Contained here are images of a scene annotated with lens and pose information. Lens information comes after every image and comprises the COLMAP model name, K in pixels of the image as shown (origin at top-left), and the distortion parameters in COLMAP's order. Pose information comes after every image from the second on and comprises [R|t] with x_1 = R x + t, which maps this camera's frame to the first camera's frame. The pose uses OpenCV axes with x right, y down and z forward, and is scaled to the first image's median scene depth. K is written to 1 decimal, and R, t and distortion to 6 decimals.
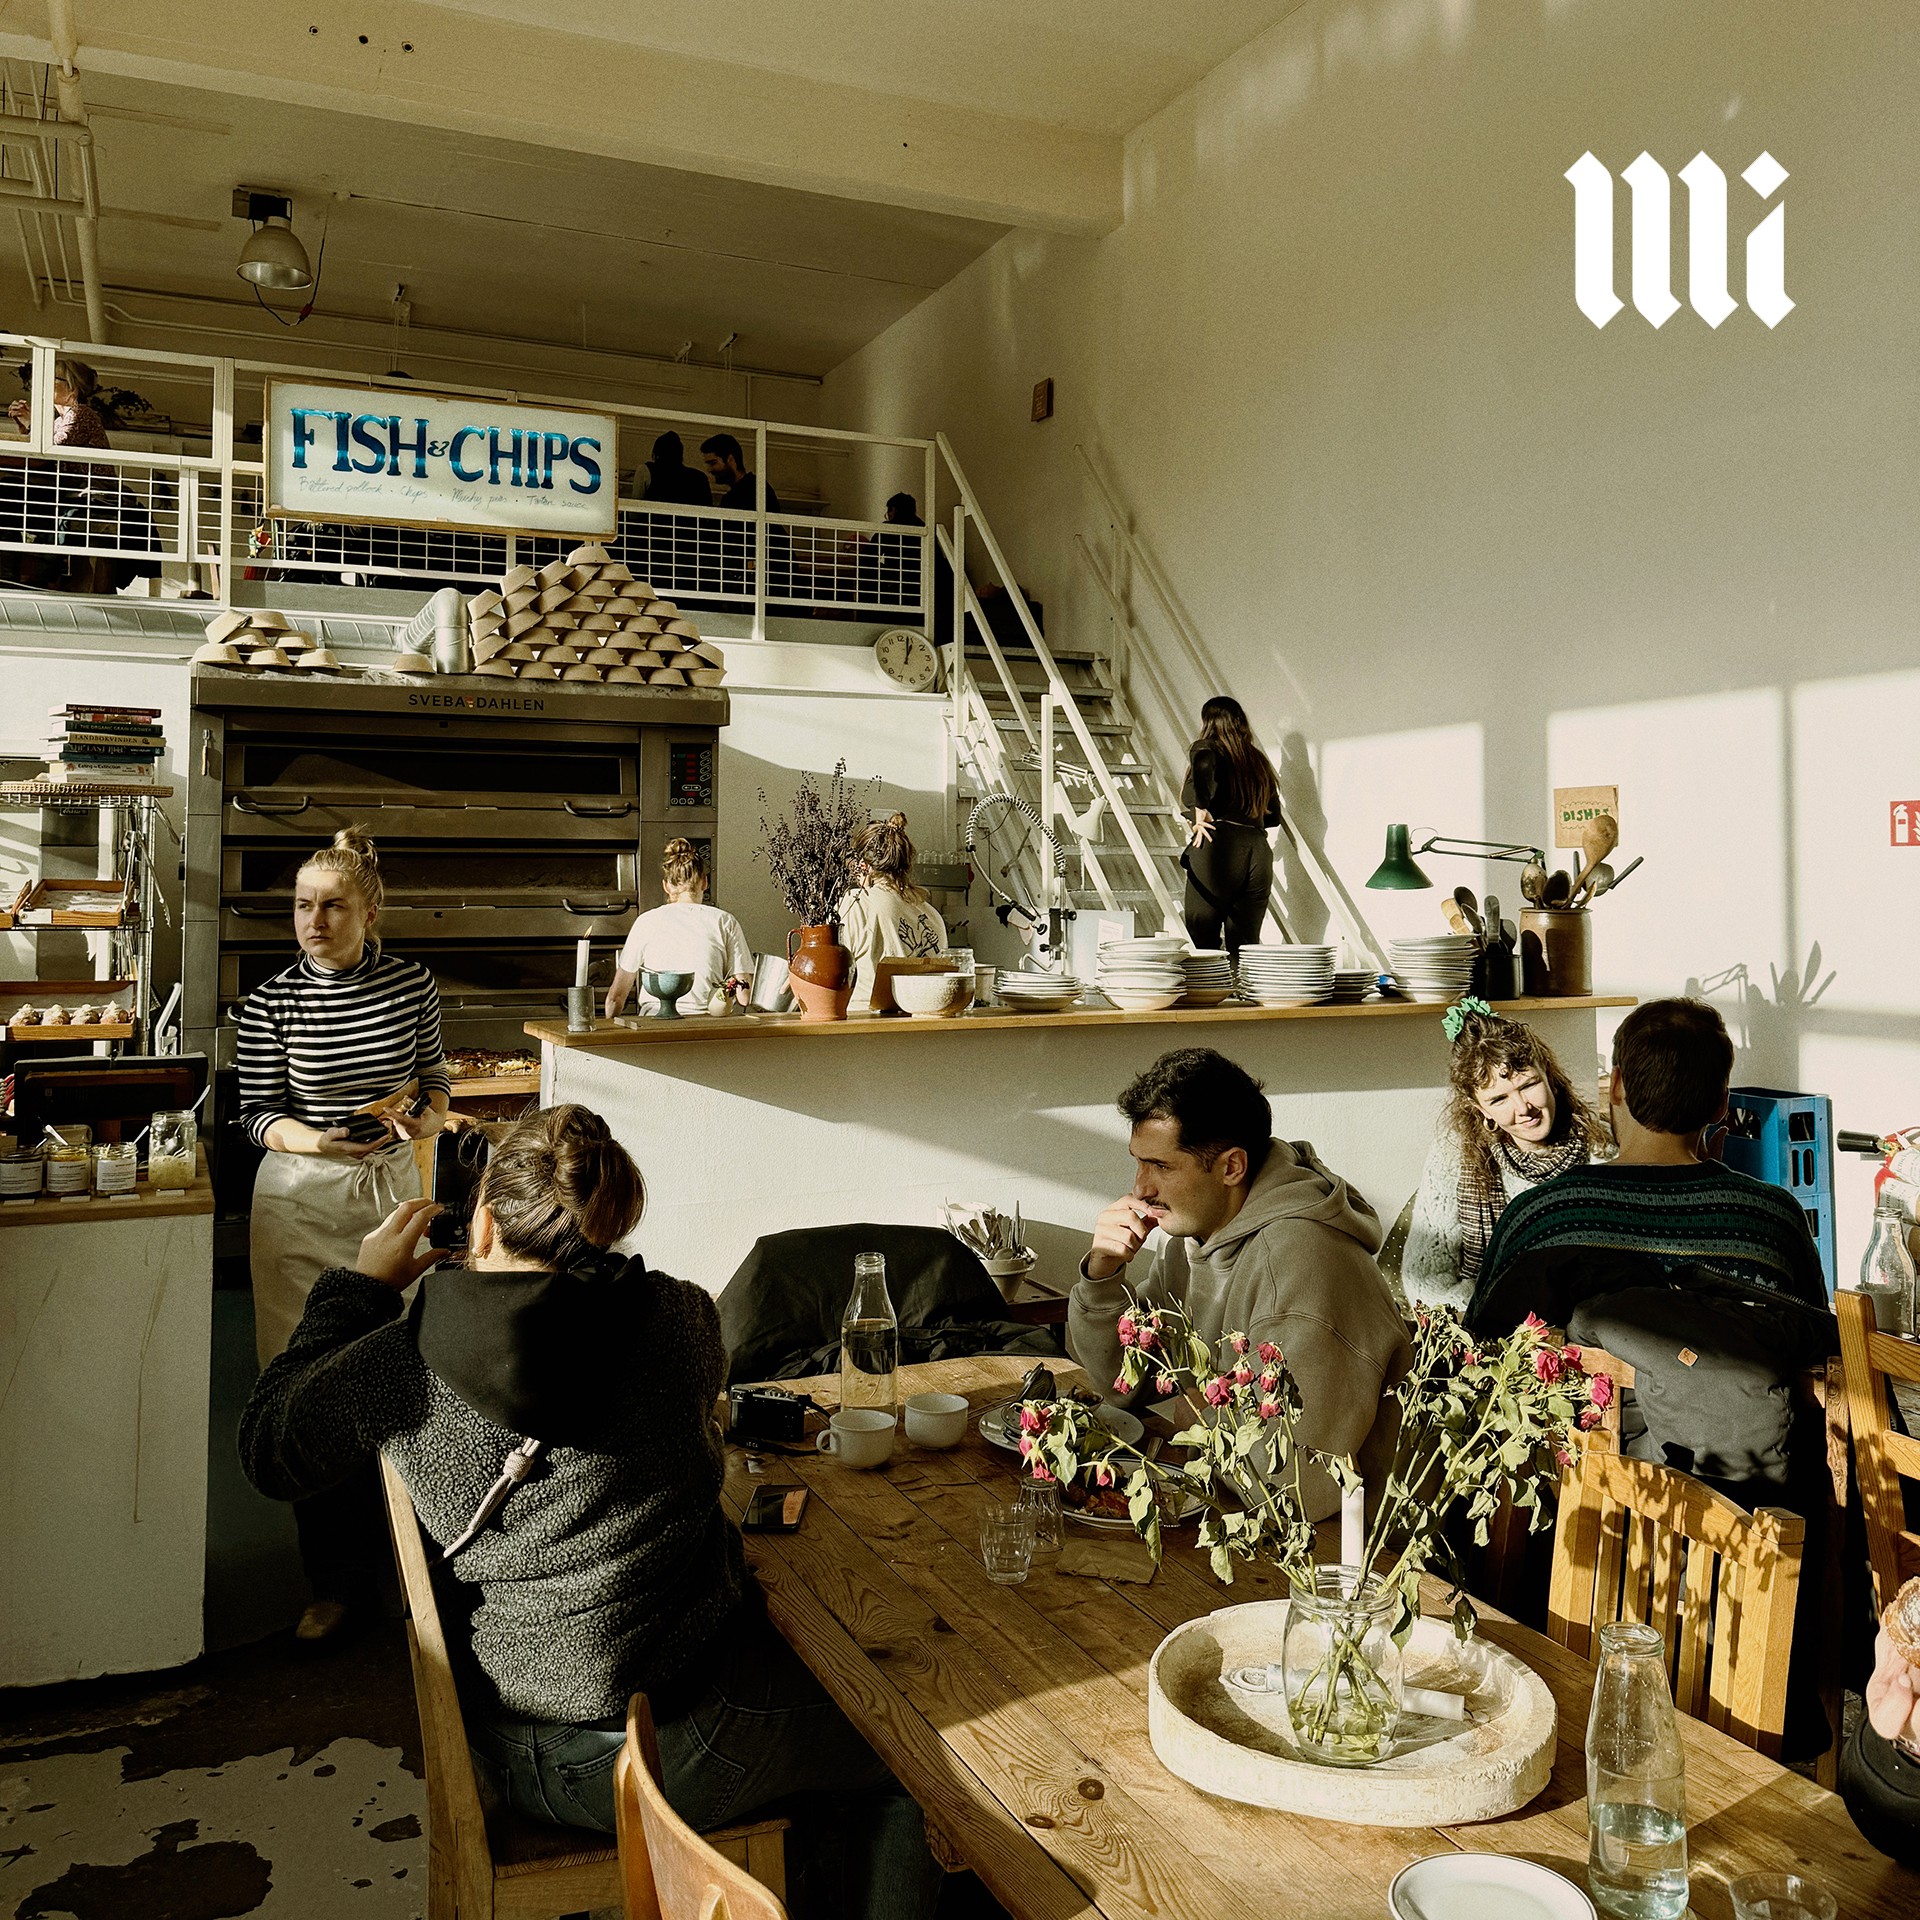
lens RADIAL K [[1804.8, 0, 1041.8], [0, 1804.8, 783.7], [0, 0, 1]] dist [0.084292, -0.189656]
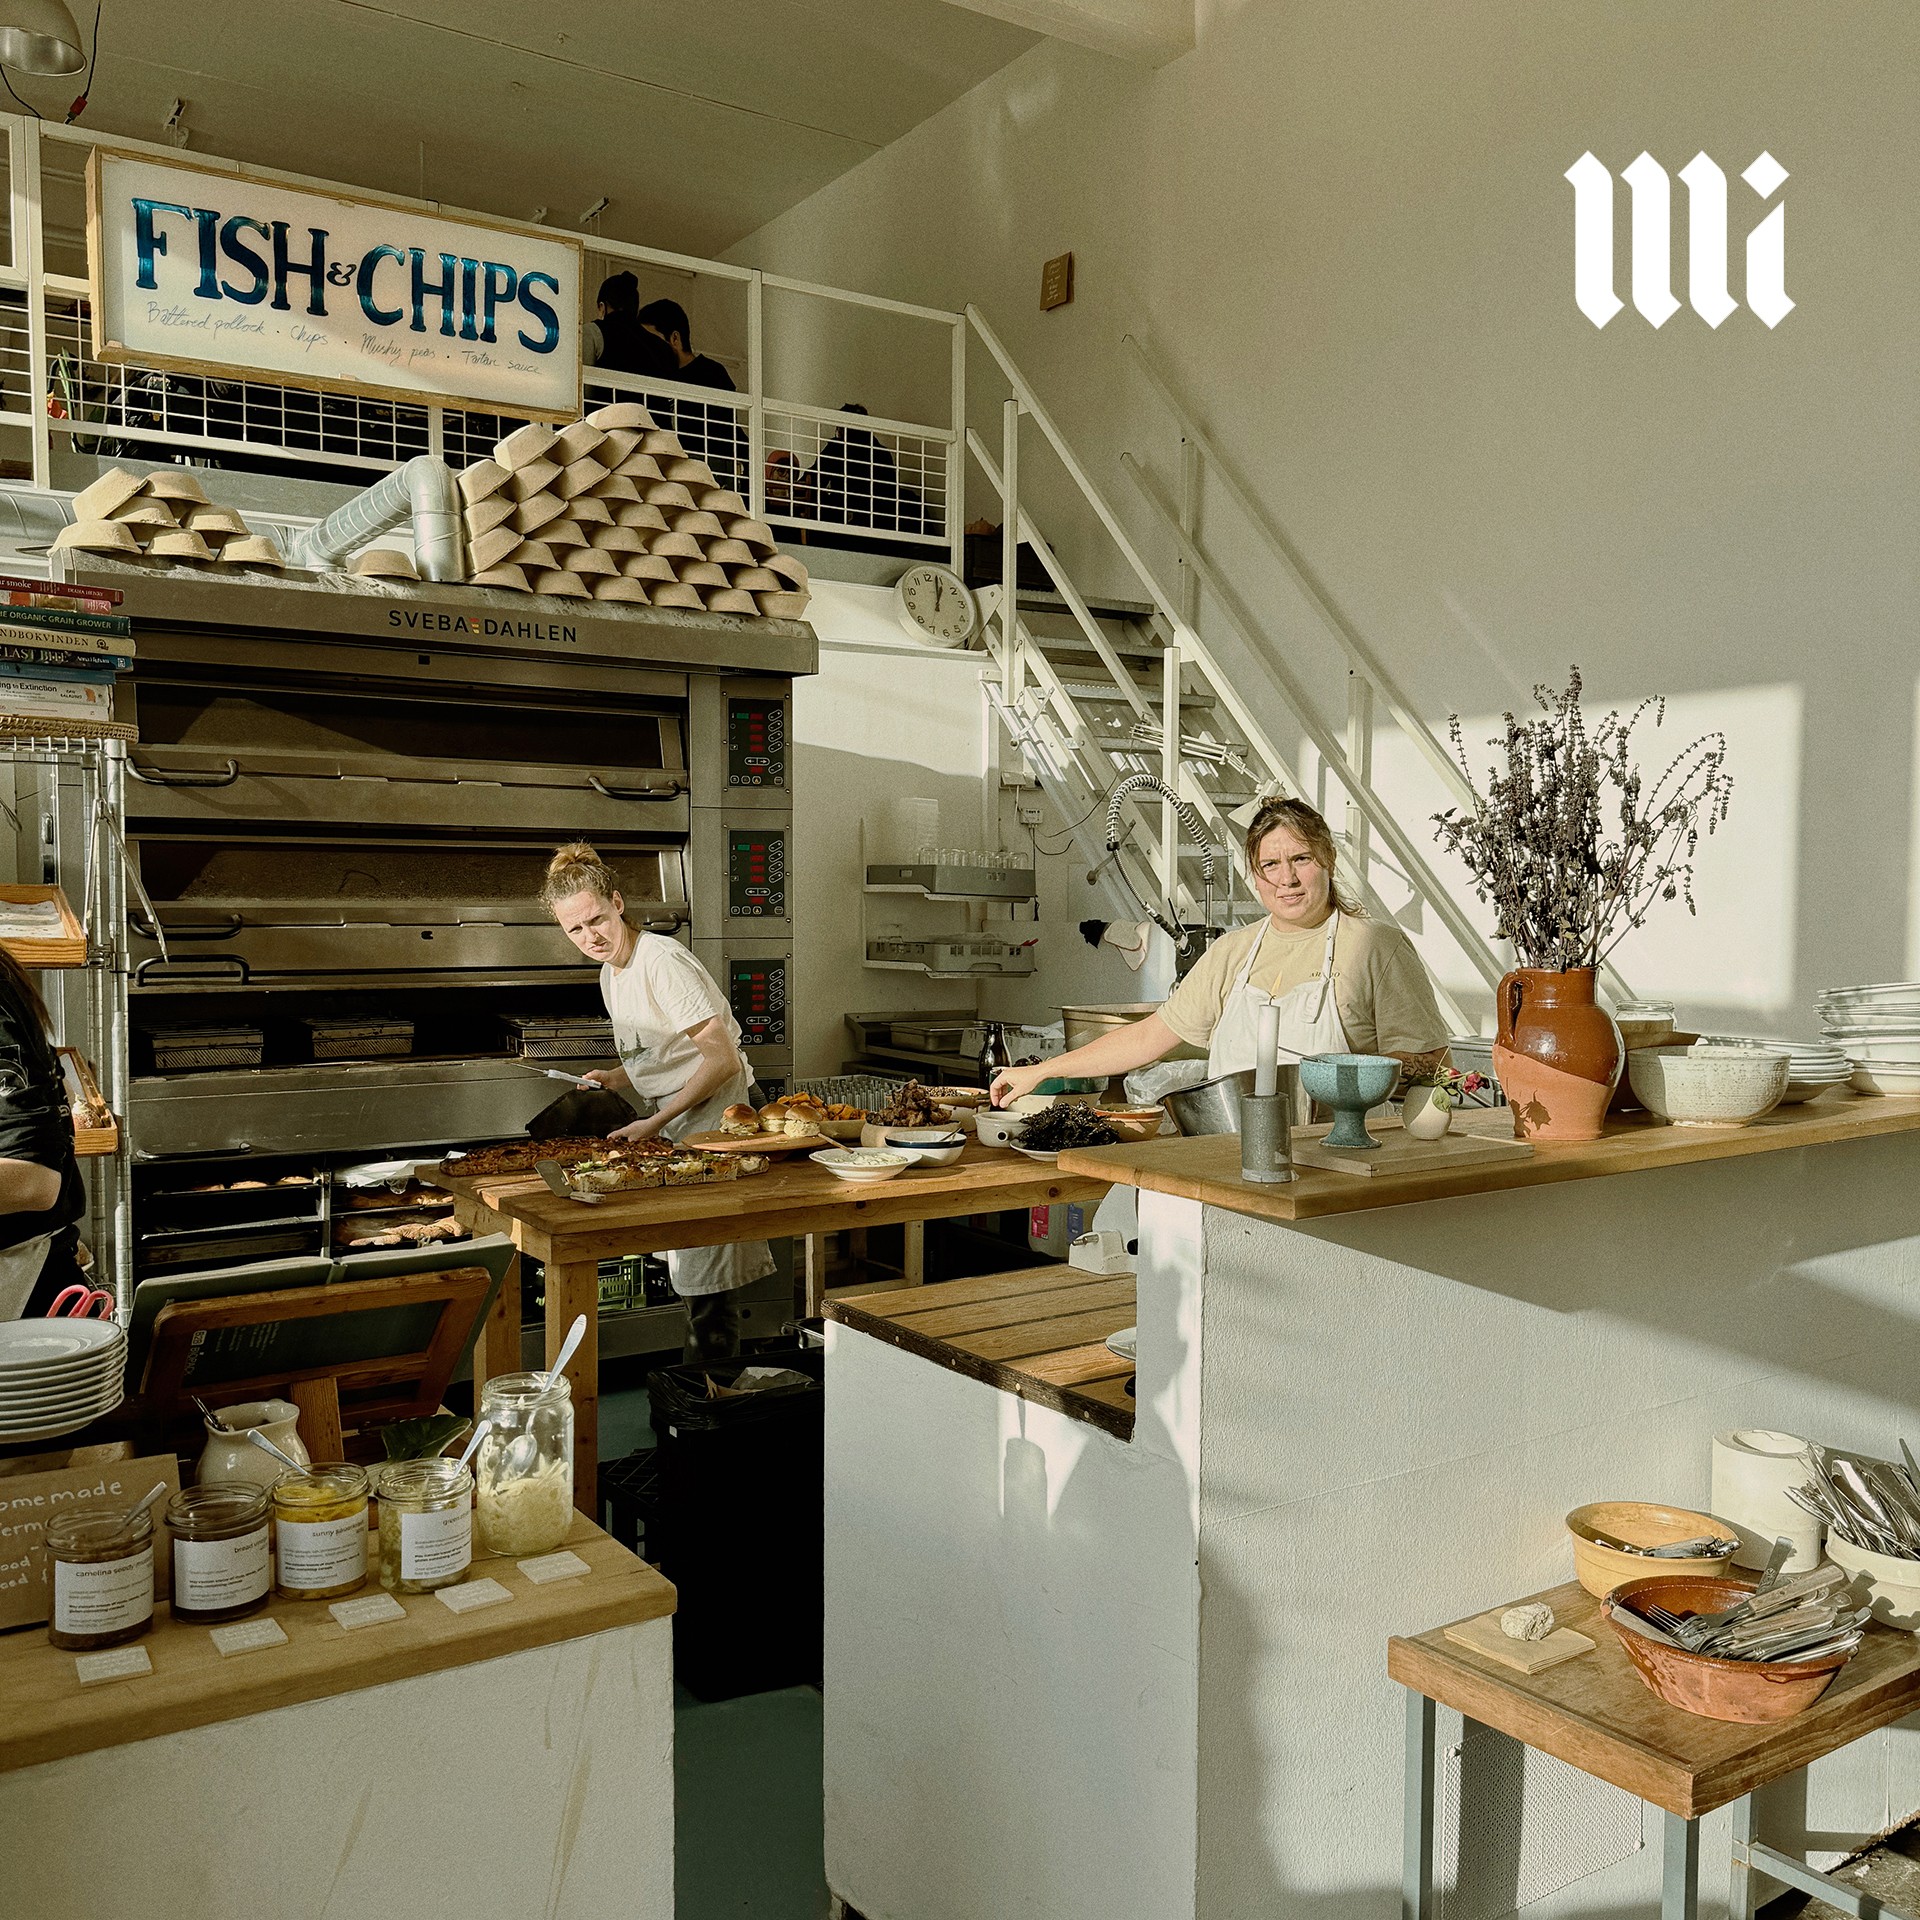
lens RADIAL K [[1819.4, 0, 946.1], [0, 1819.4, 1056.7], [0, 0, 1]] dist [-0.002093, -0.015114]
pose [[0.992734, 0.001473, 0.120321, -0.184984], [-0.018704, 0.989660, 0.142211, 0.012785], [-0.118867, -0.143428, 0.982496, 0.236813]]
